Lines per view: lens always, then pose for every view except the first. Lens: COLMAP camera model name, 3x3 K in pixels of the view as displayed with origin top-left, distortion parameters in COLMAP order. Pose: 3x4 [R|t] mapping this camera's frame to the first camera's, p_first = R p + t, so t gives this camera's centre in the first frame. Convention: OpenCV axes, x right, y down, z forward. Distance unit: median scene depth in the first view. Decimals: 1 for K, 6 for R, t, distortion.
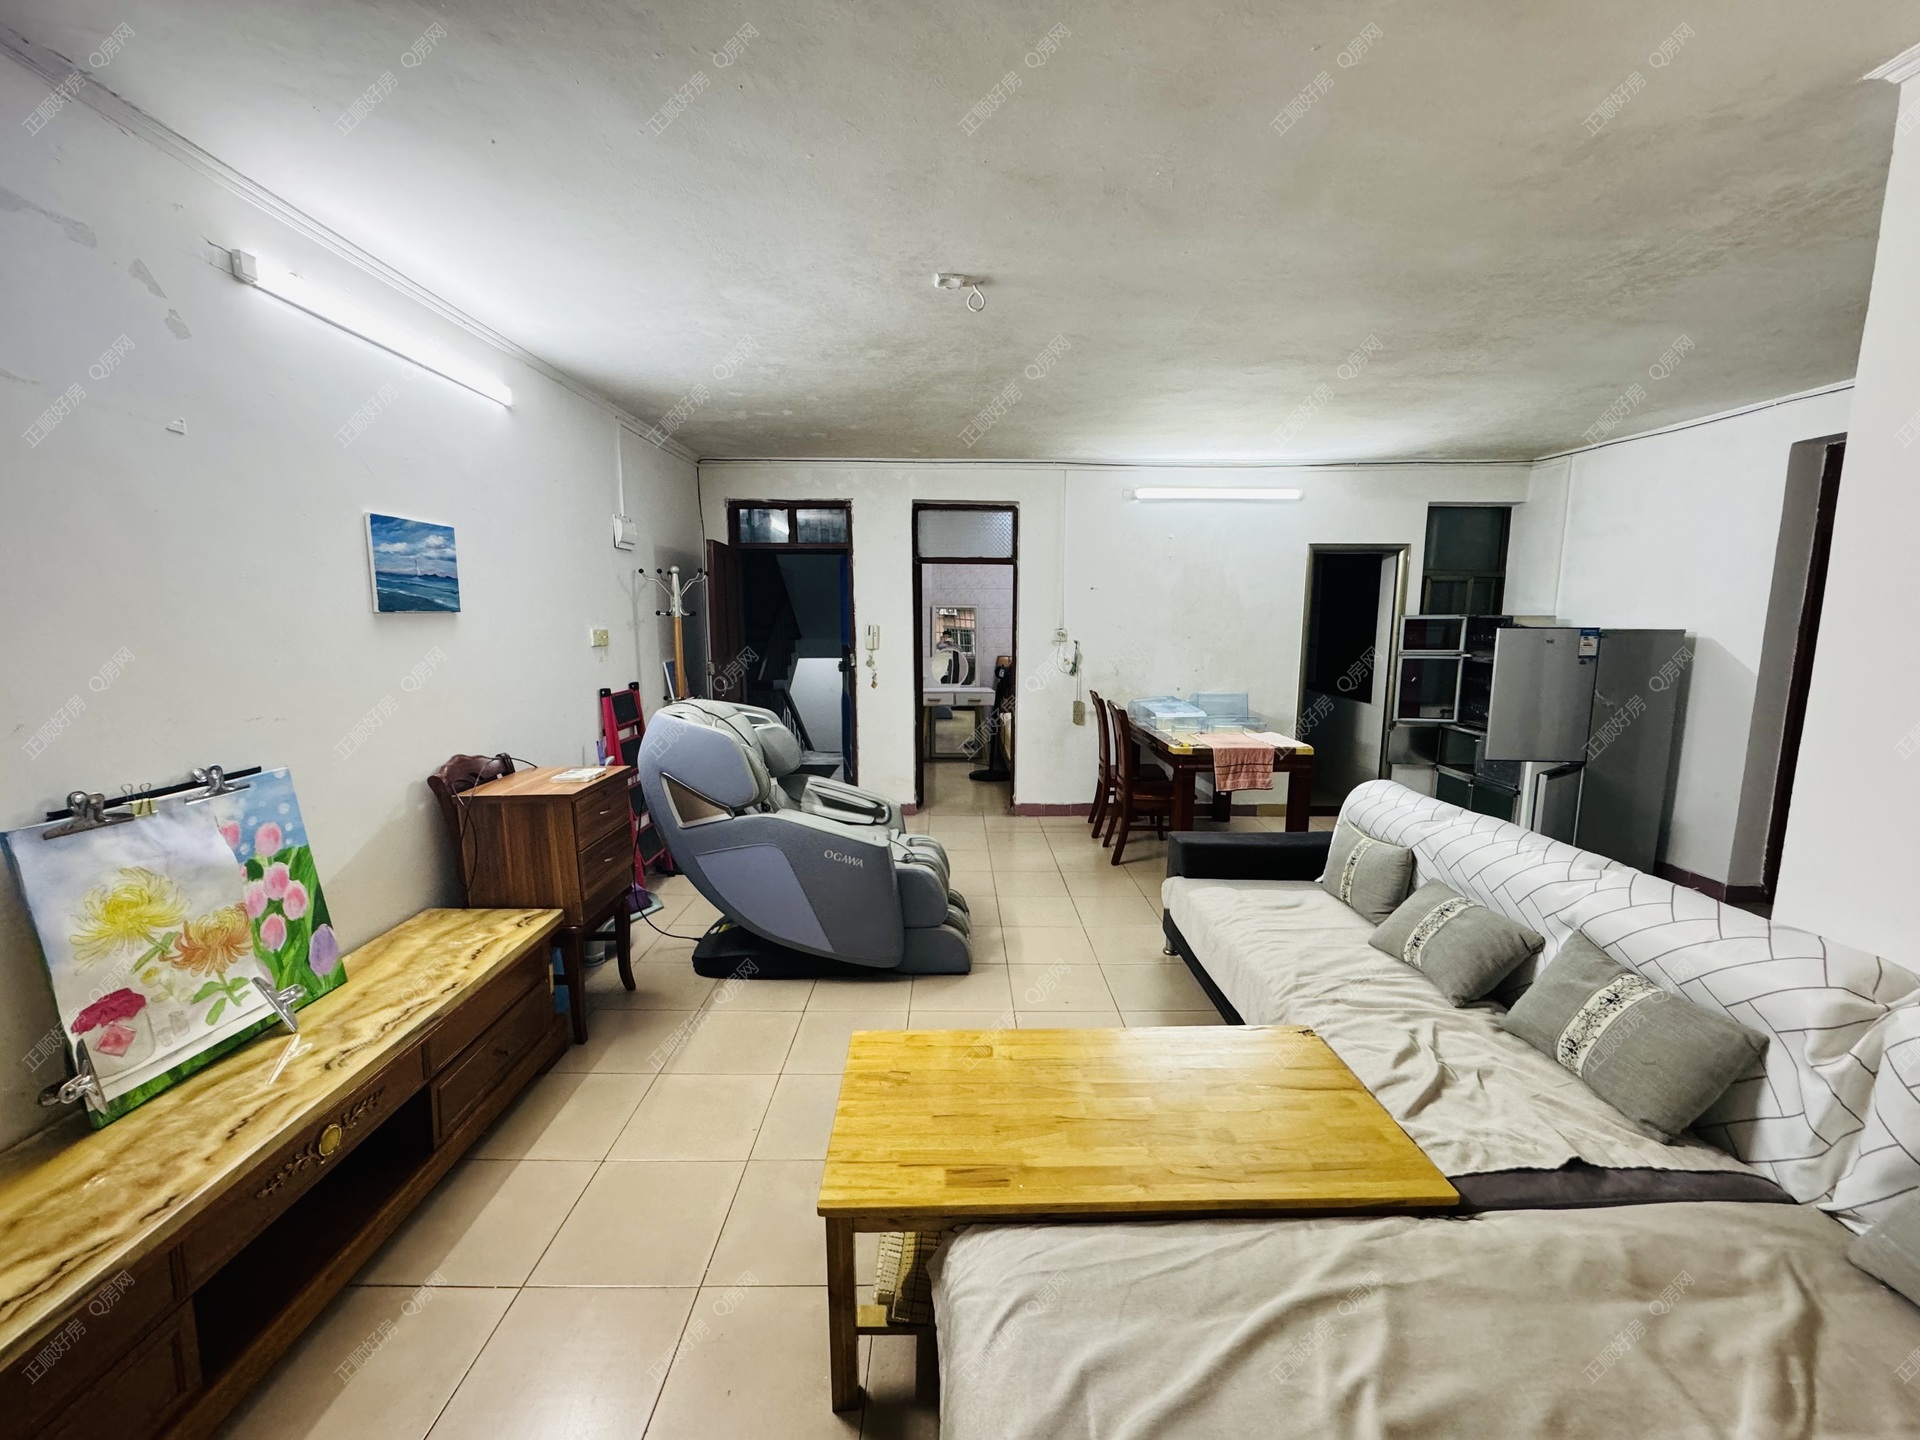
lens RADIAL K [[763.6, 0, 957.4], [0, 763.6, 720.2], [0, 0, 1]] dist [-0.001440, -0.000182]
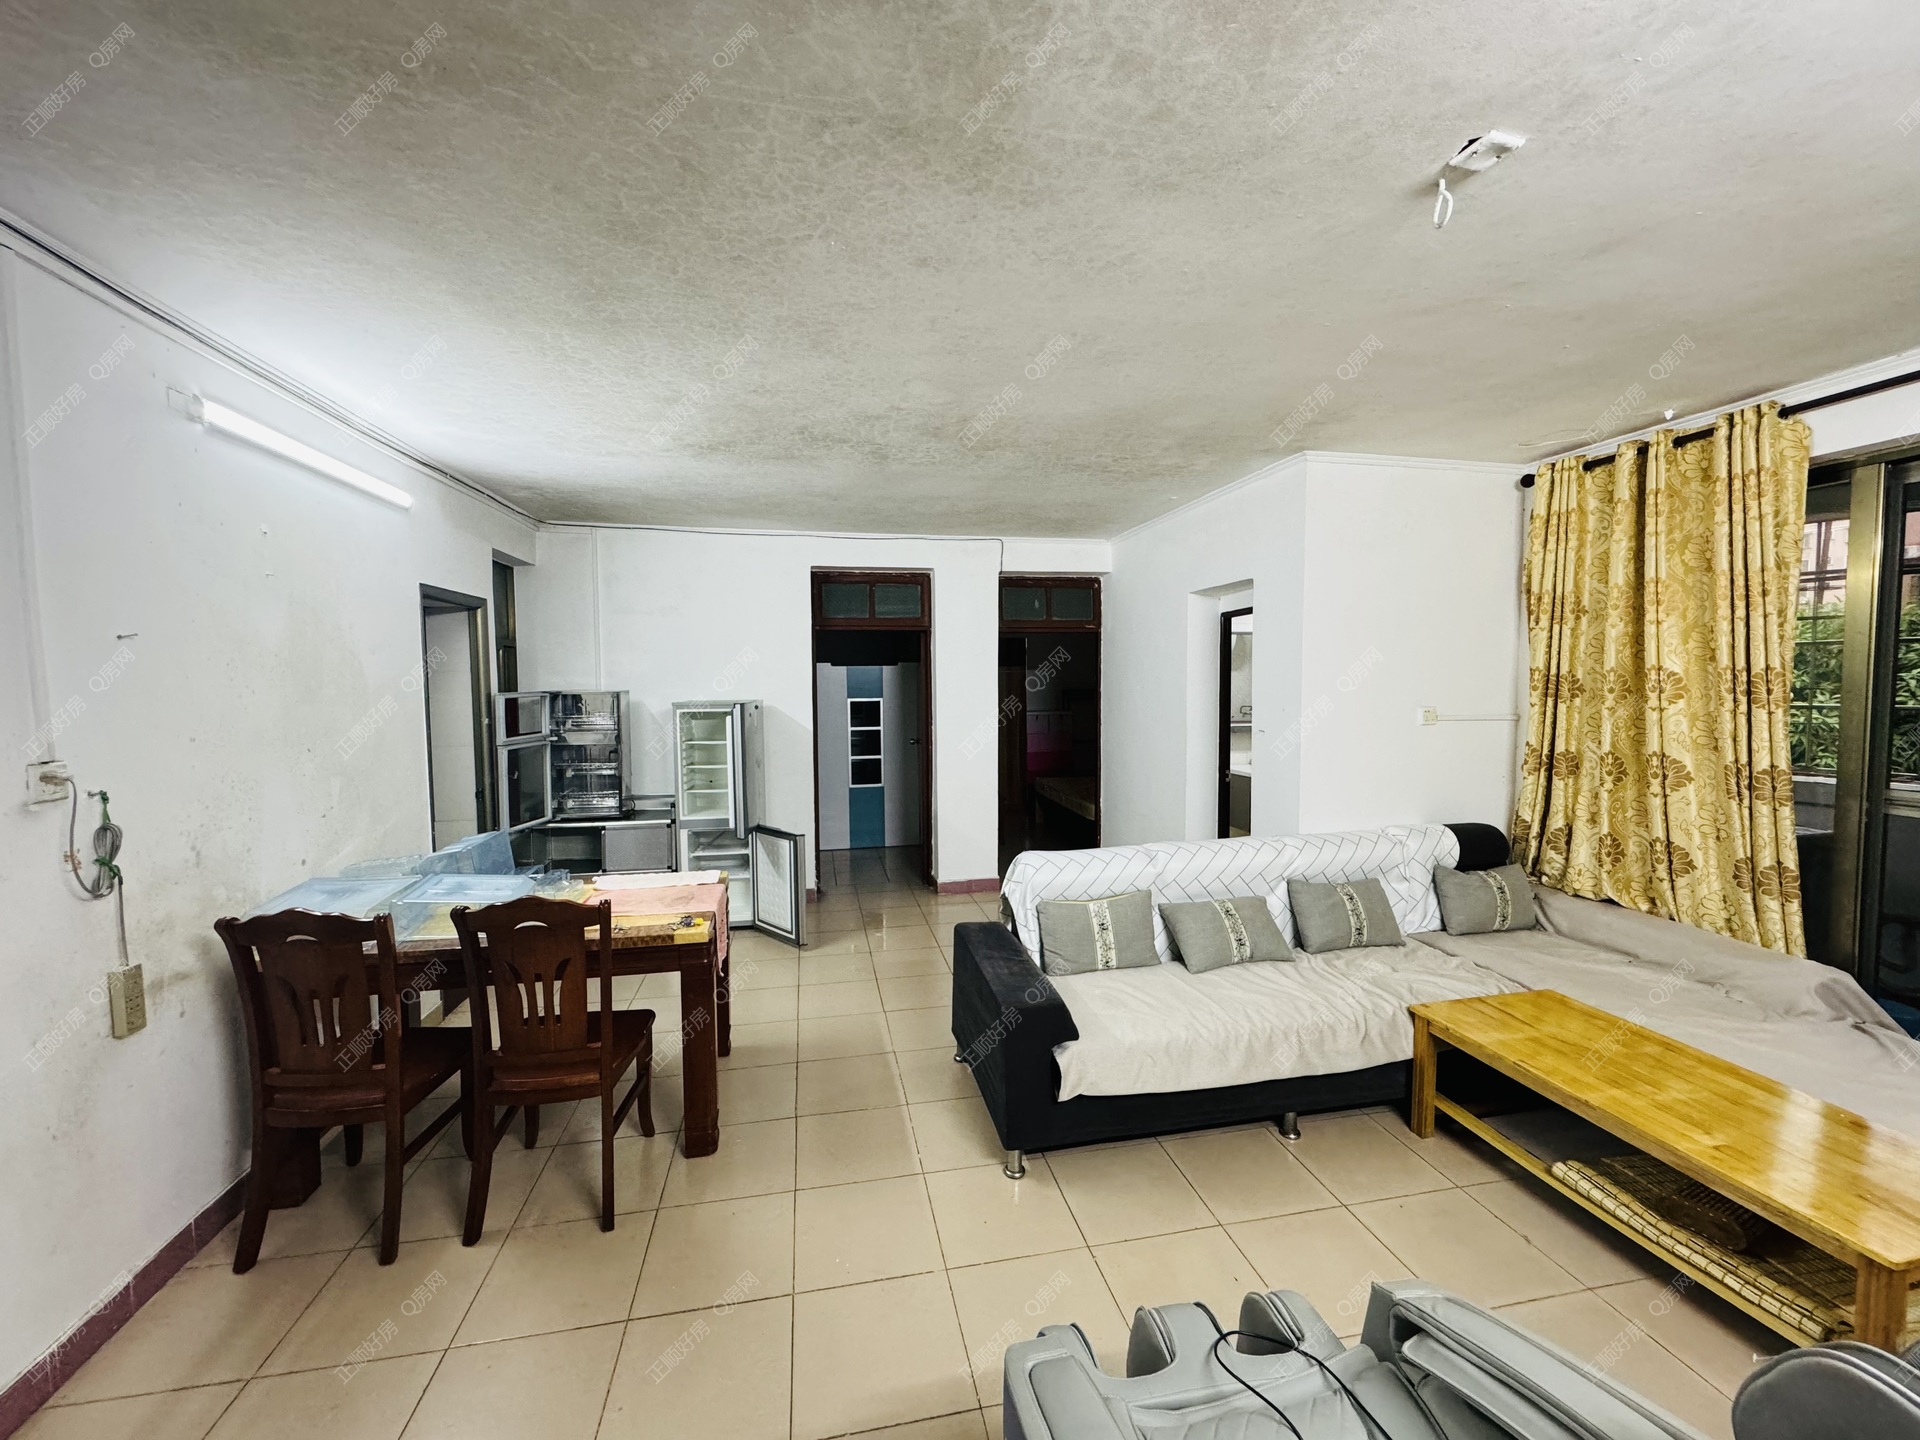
lens RADIAL K [[763.6, 0, 957.4], [0, 763.6, 720.2], [0, 0, 1]] dist [-0.001440, -0.000182]
pose [[-0.190221, -0.057271, 0.980069, -0.508728], [0.141677, 0.986246, 0.085129, -0.237477], [-0.971465, 0.155047, -0.179491, 1.491721]]
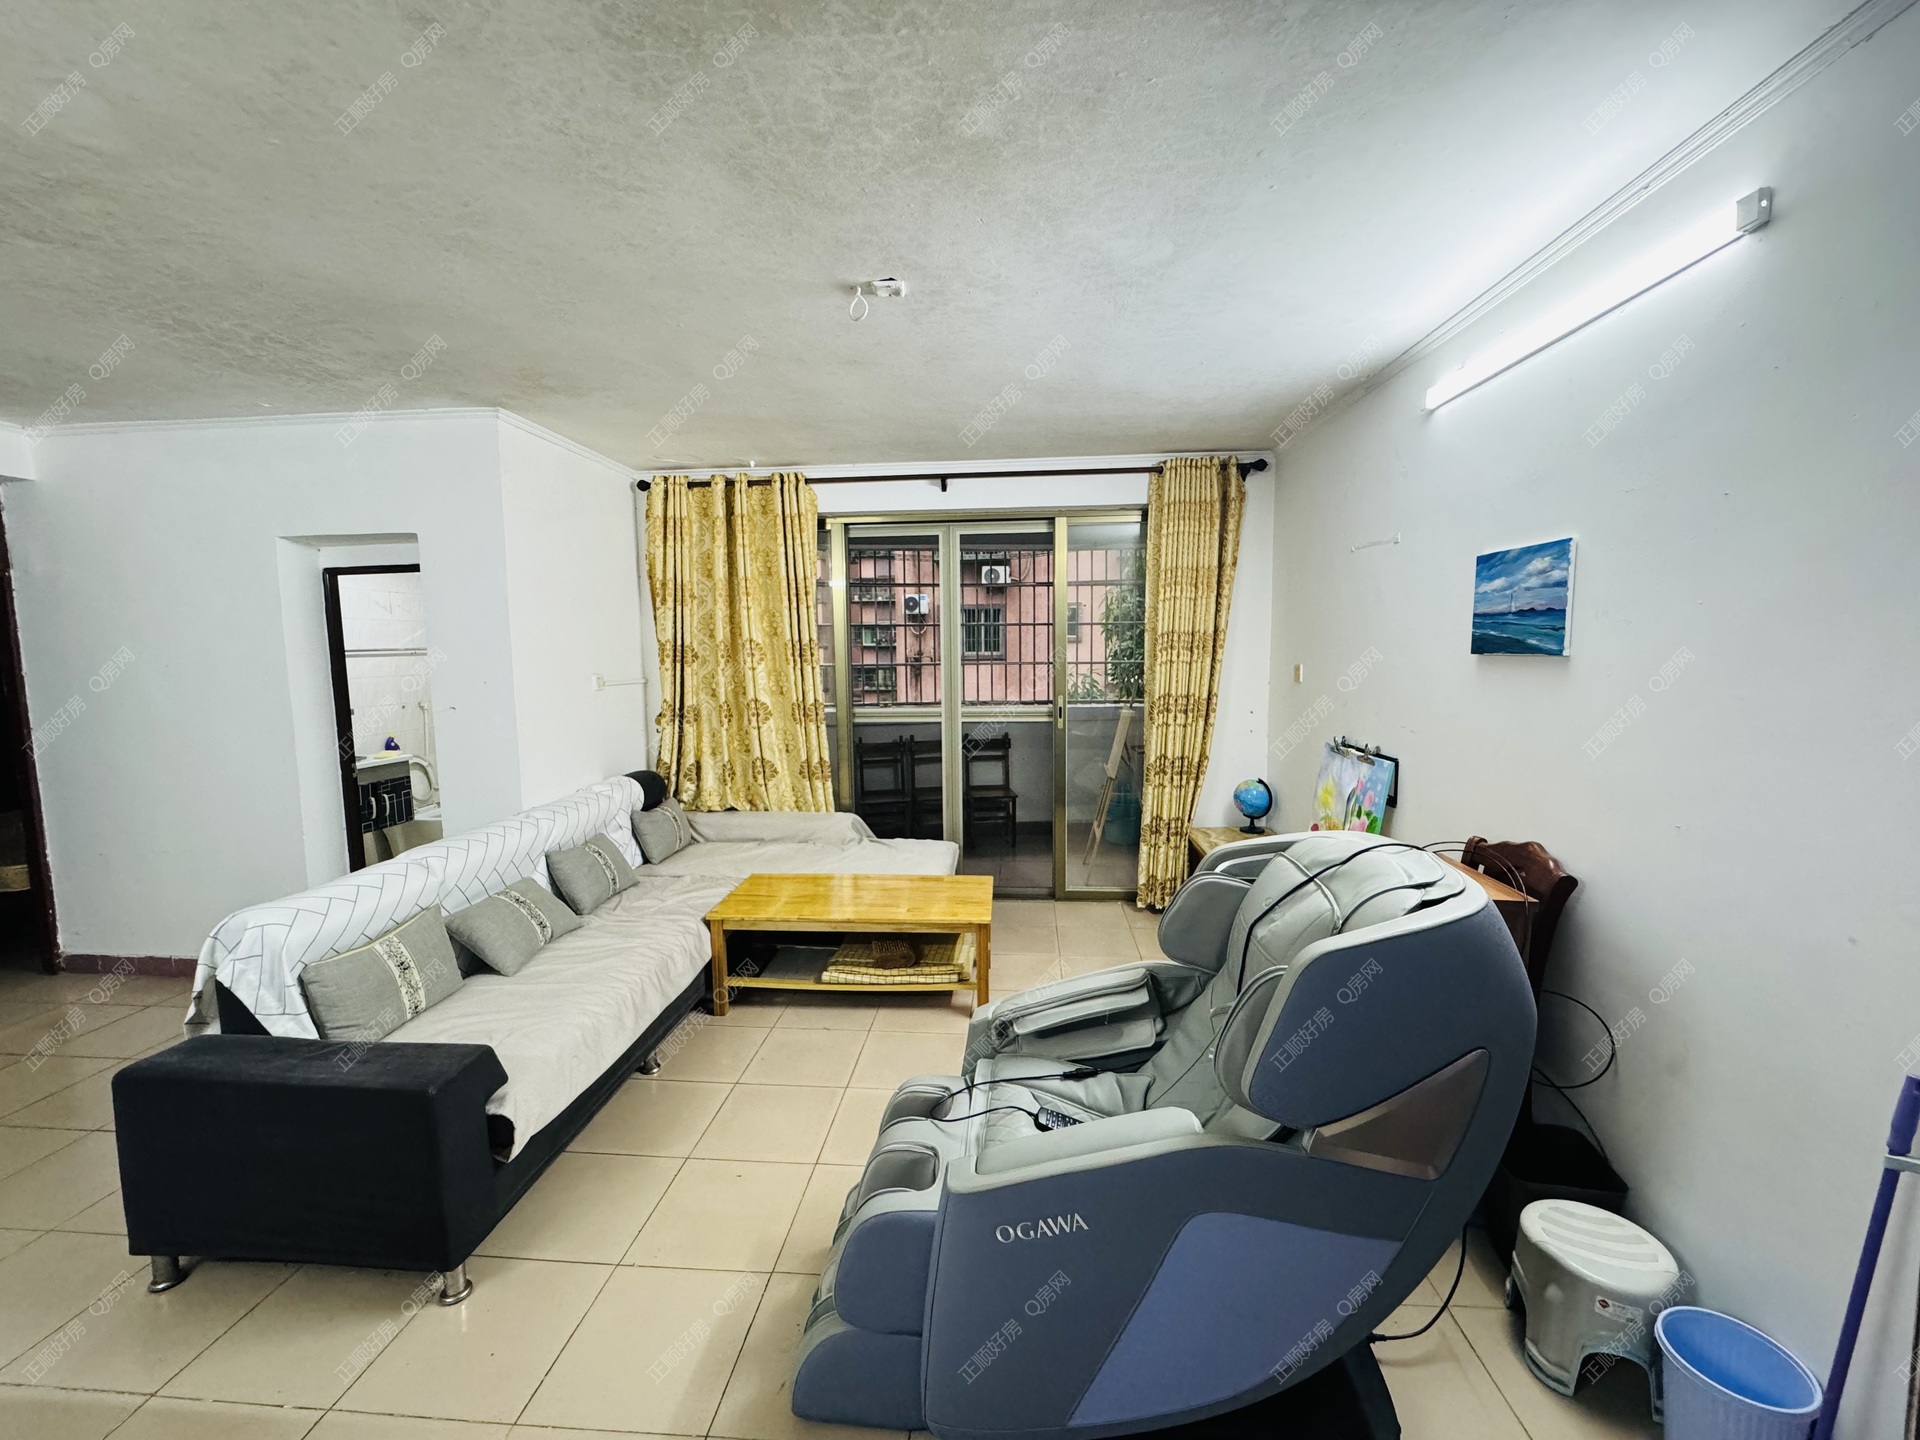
lens RADIAL K [[763.6, 0, 957.4], [0, 763.6, 720.2], [0, 0, 1]] dist [-0.001440, -0.000182]
pose [[-0.996076, -0.000511, 0.088503, -0.160327], [0.020313, 0.971967, 0.234237, -0.278939], [-0.086141, 0.235115, -0.968143, 1.869206]]
